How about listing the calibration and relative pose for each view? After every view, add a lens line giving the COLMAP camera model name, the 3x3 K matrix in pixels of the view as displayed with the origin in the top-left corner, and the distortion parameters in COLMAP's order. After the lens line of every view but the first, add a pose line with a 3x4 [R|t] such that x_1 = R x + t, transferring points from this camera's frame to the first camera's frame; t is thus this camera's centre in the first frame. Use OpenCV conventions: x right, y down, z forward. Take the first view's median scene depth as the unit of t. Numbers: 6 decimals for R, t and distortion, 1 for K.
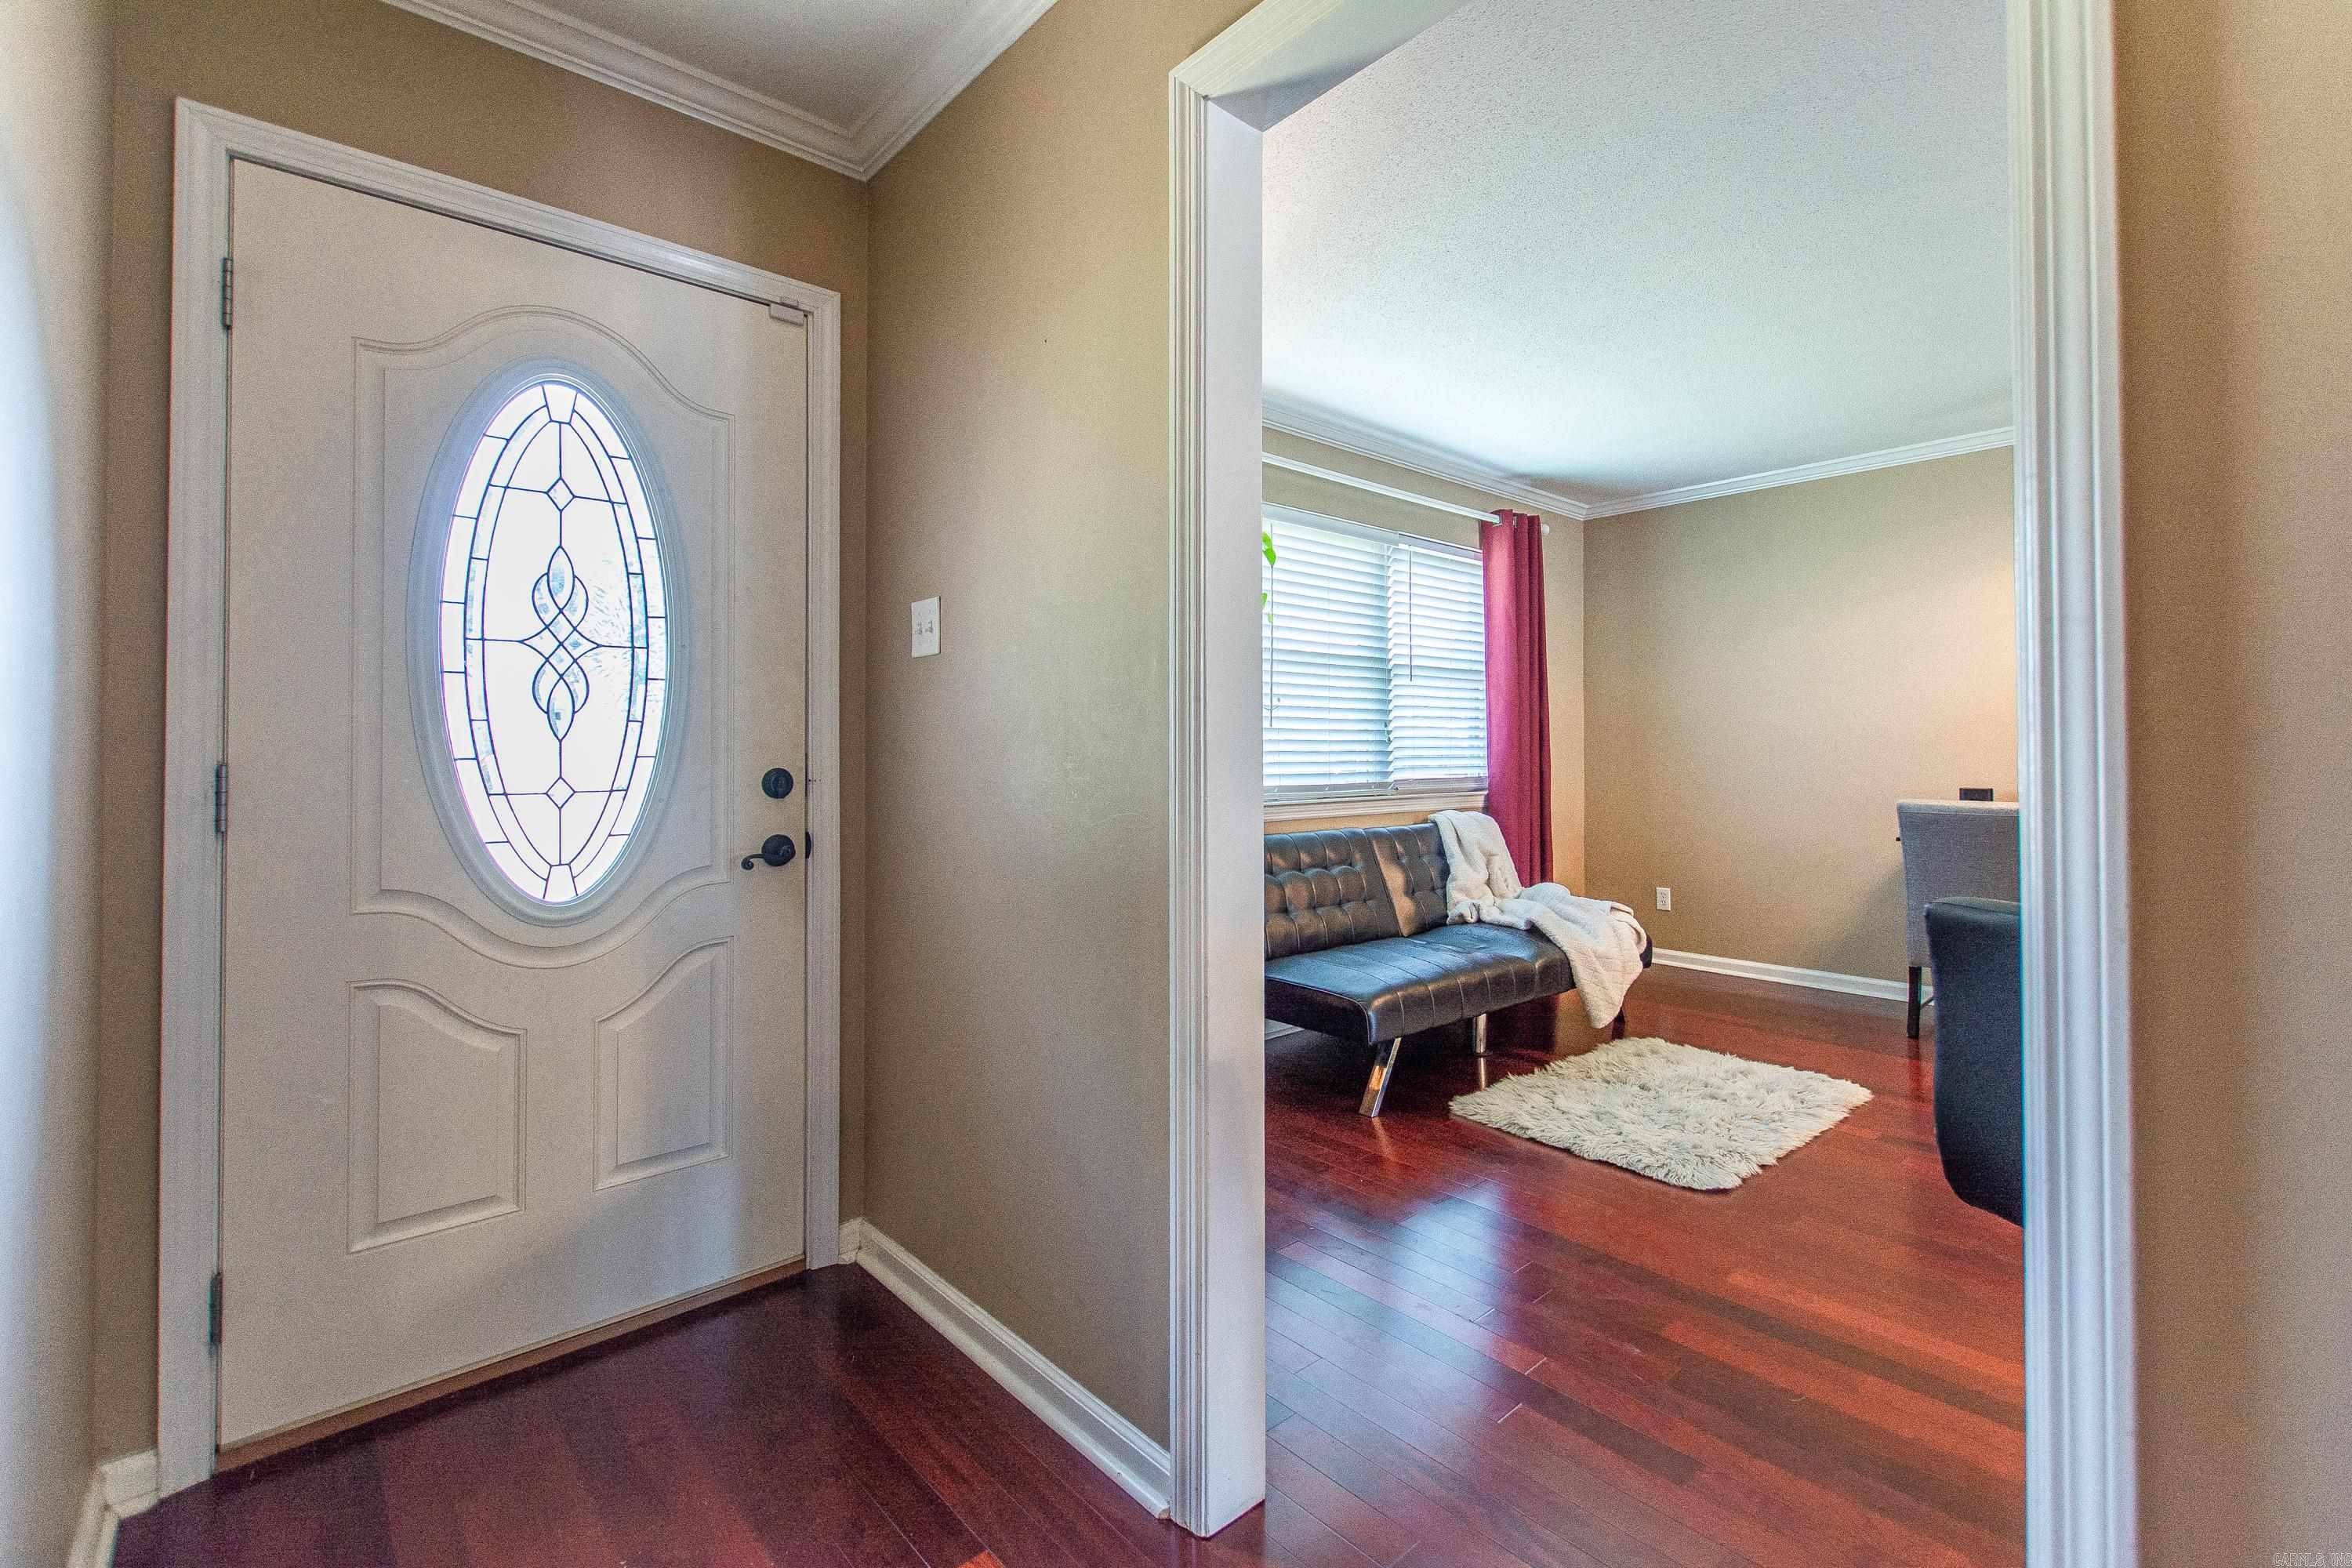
lens RADIAL K [[1031.0, 0, 1200.6], [0, 1031.0, 739.3], [0, 0, 1]] dist [0.009553, -0.007681]
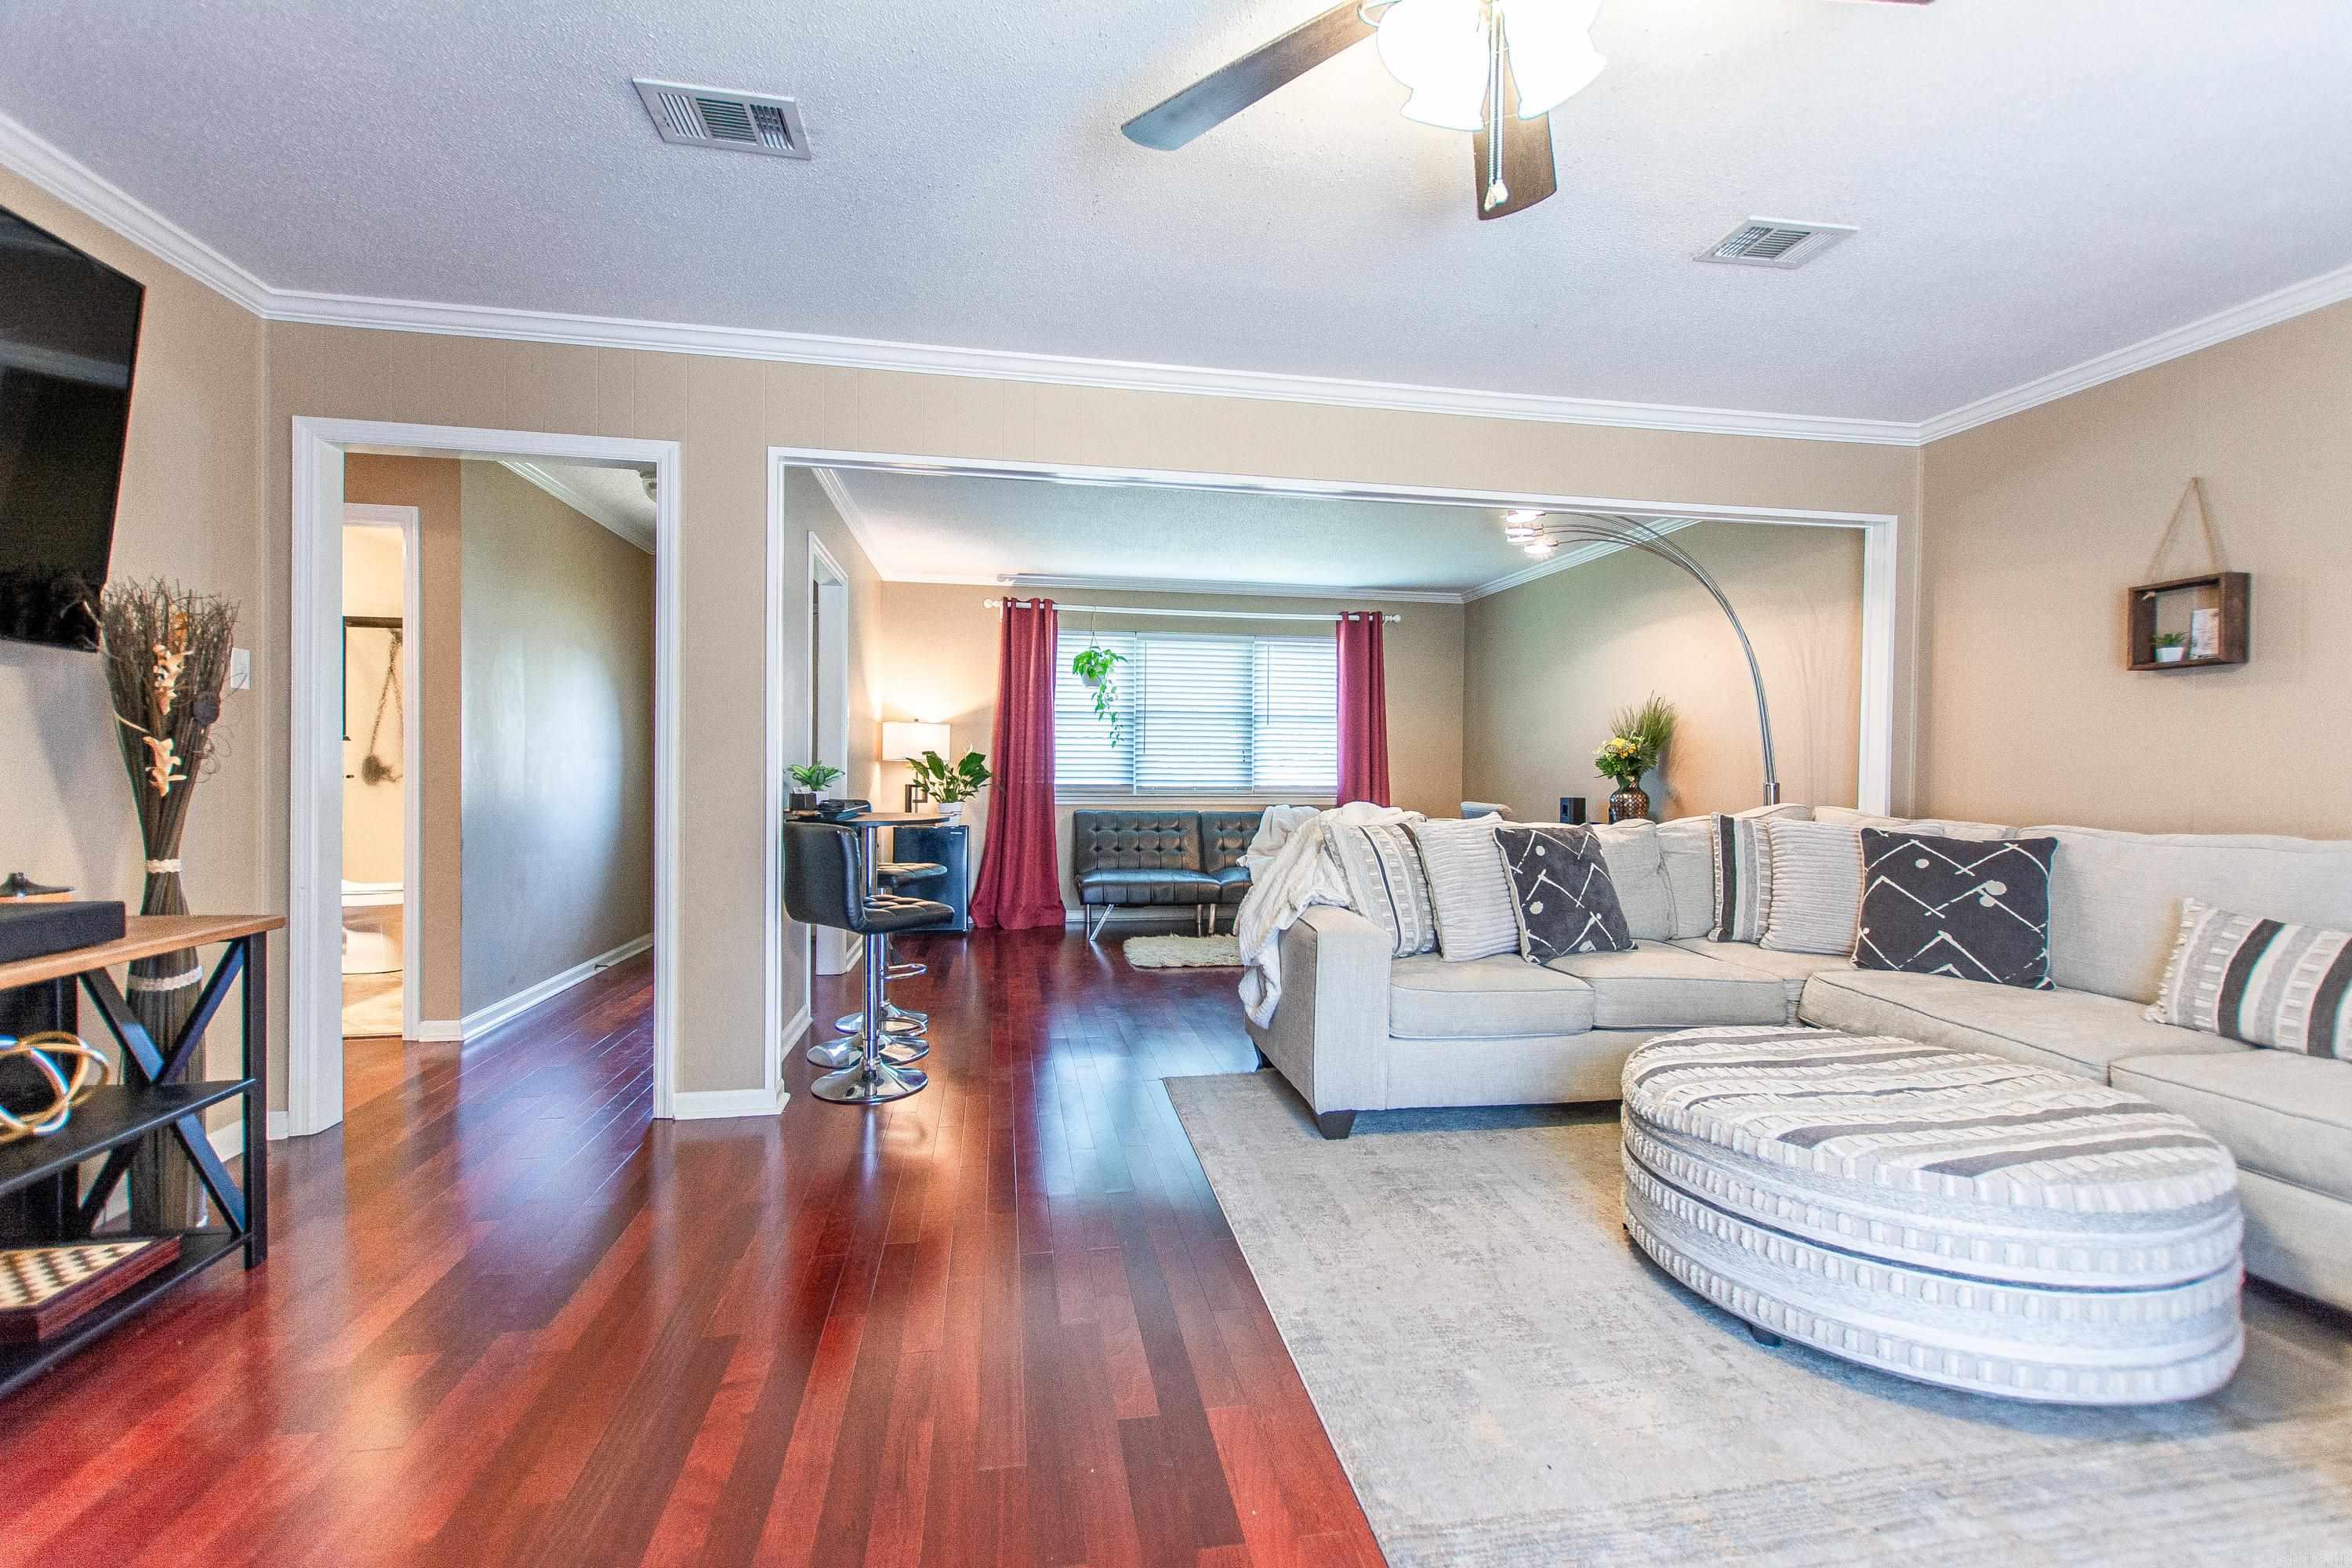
lens RADIAL K [[1031.0, 0, 1185.4], [0, 1031.0, 782.5], [0, 0, 1]] dist [0.009553, -0.007681]
pose [[0.851789, 0.019717, -0.523513, 1.043334], [-0.004271, 0.999520, 0.030696, -0.016601], [0.523867, -0.023910, 0.851464, -0.496516]]
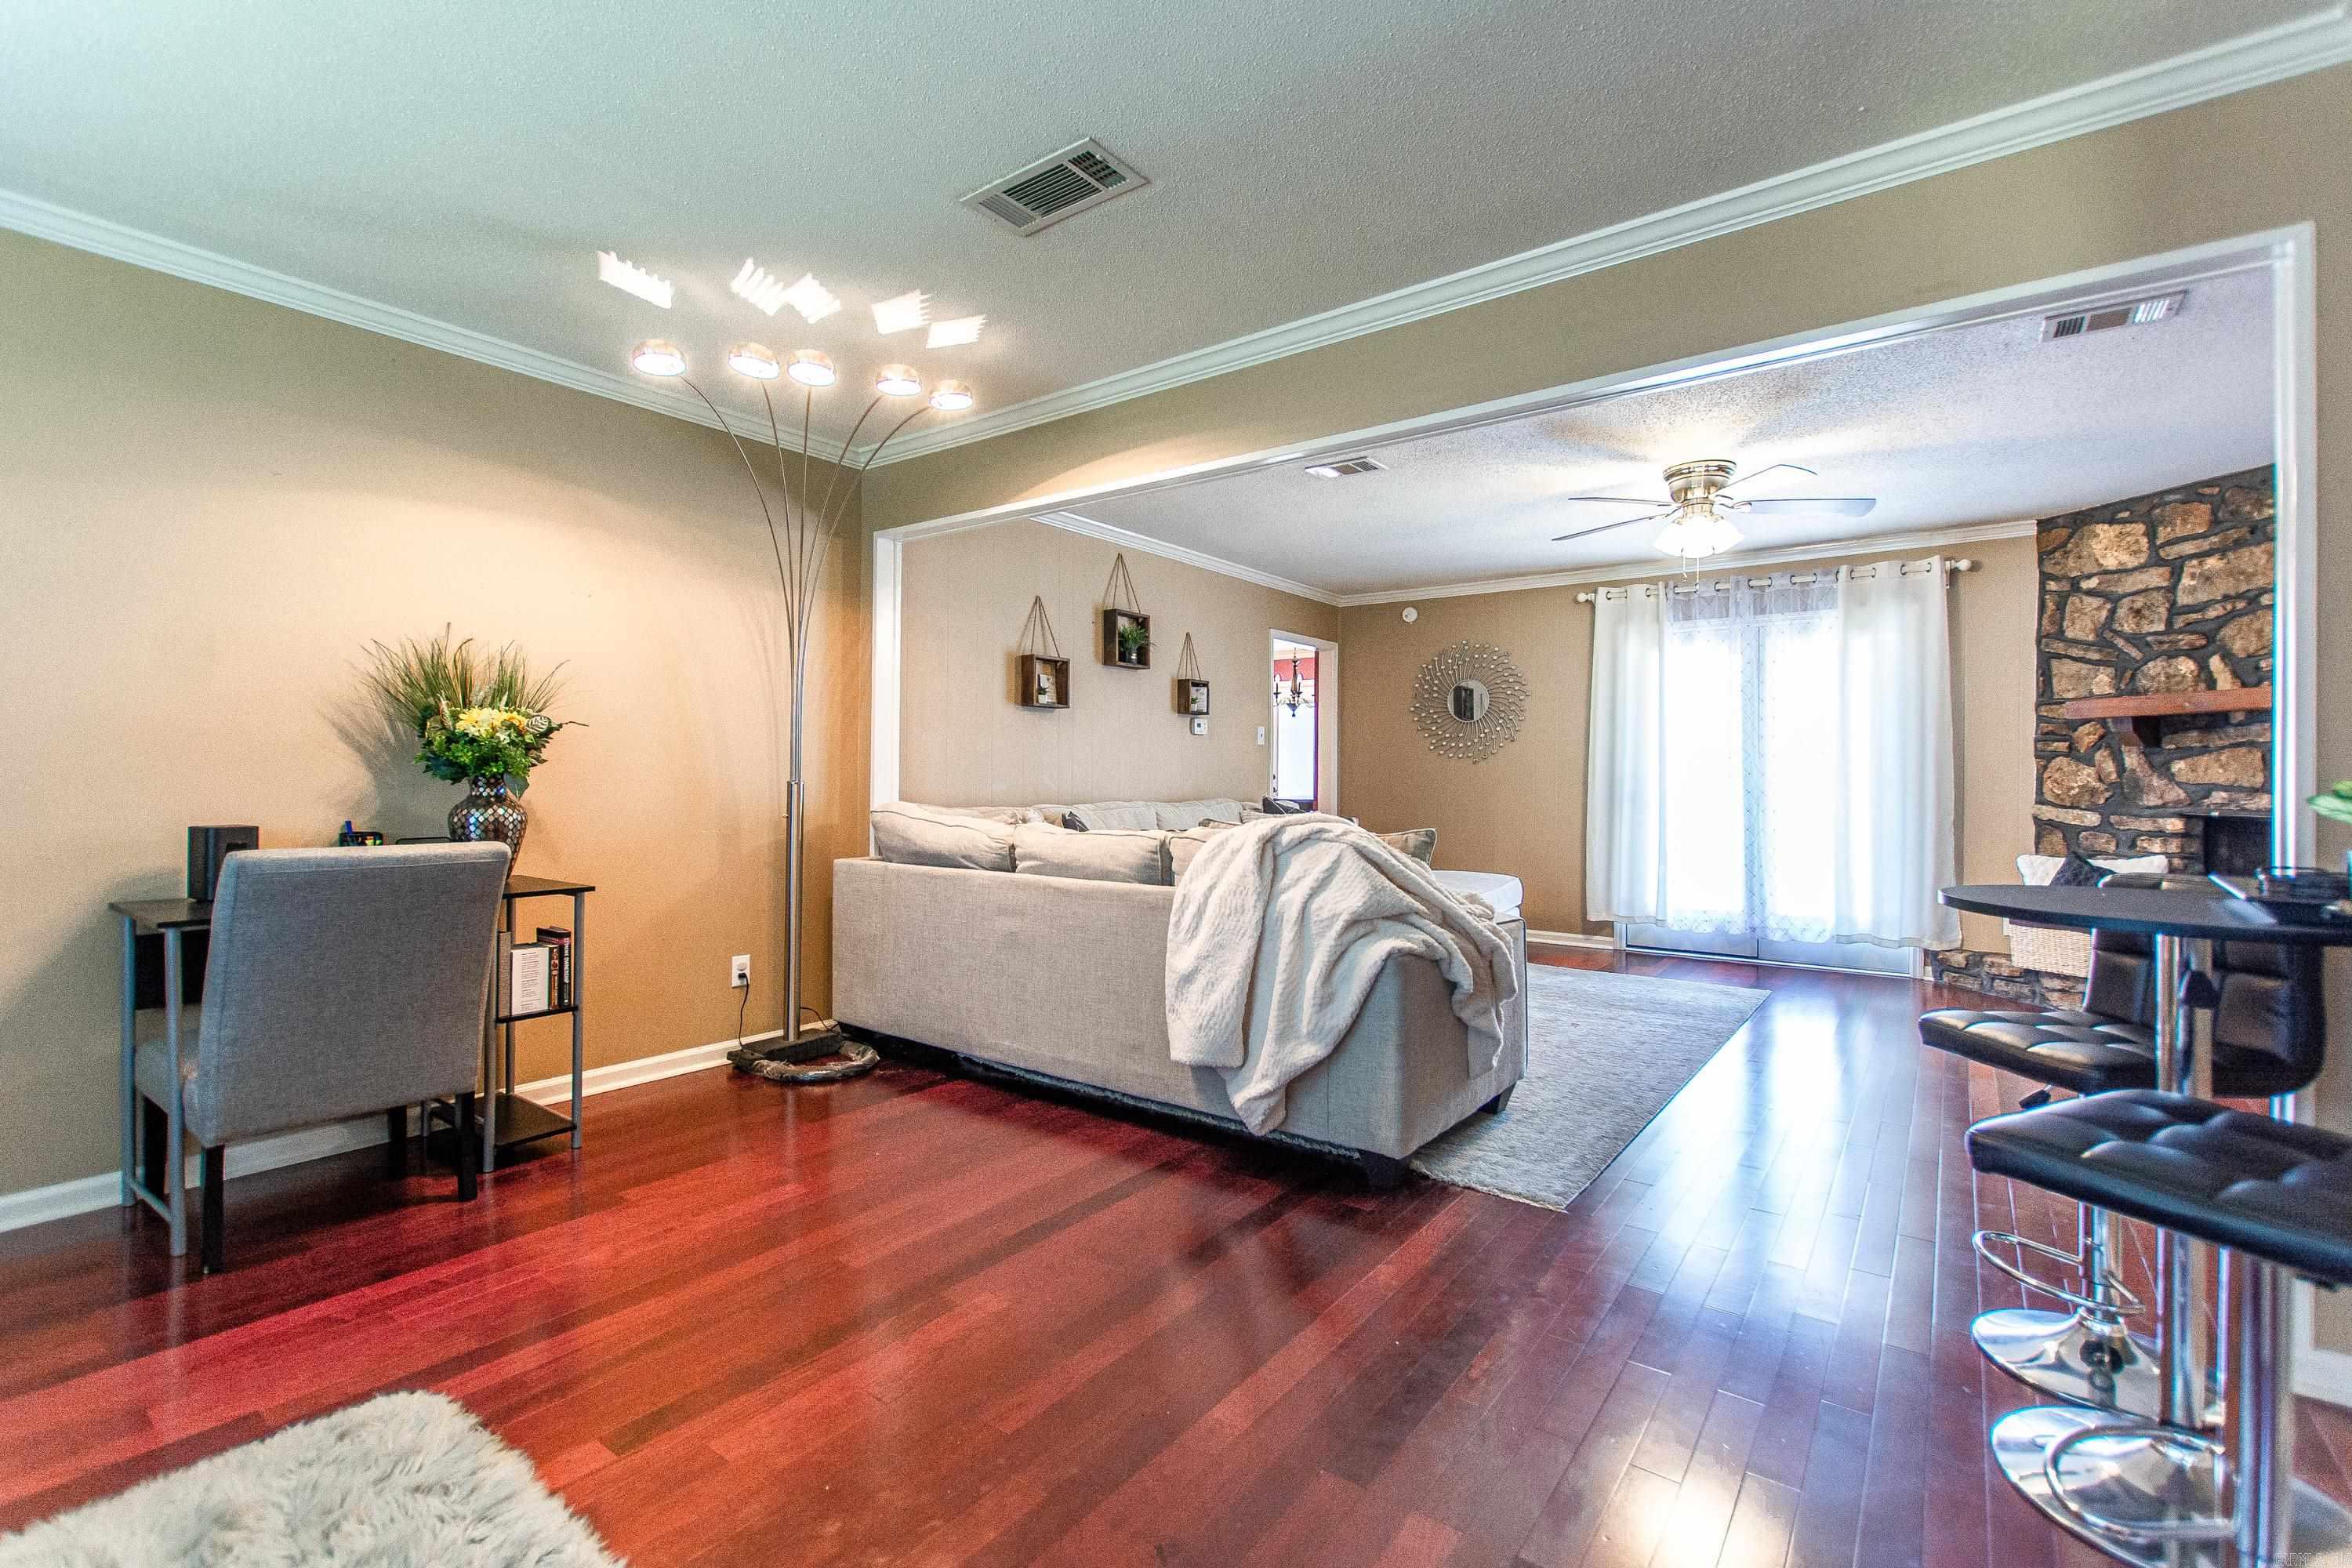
lens RADIAL K [[1031.0, 0, 1176.8], [0, 1031.0, 770.9], [0, 0, 1]] dist [0.009553, -0.007681]
pose [[-0.196411, 0.005280, 0.980507, 0.018007], [-0.021047, 0.999732, -0.009599, 0.006509], [-0.980296, -0.022522, -0.196248, 0.586971]]
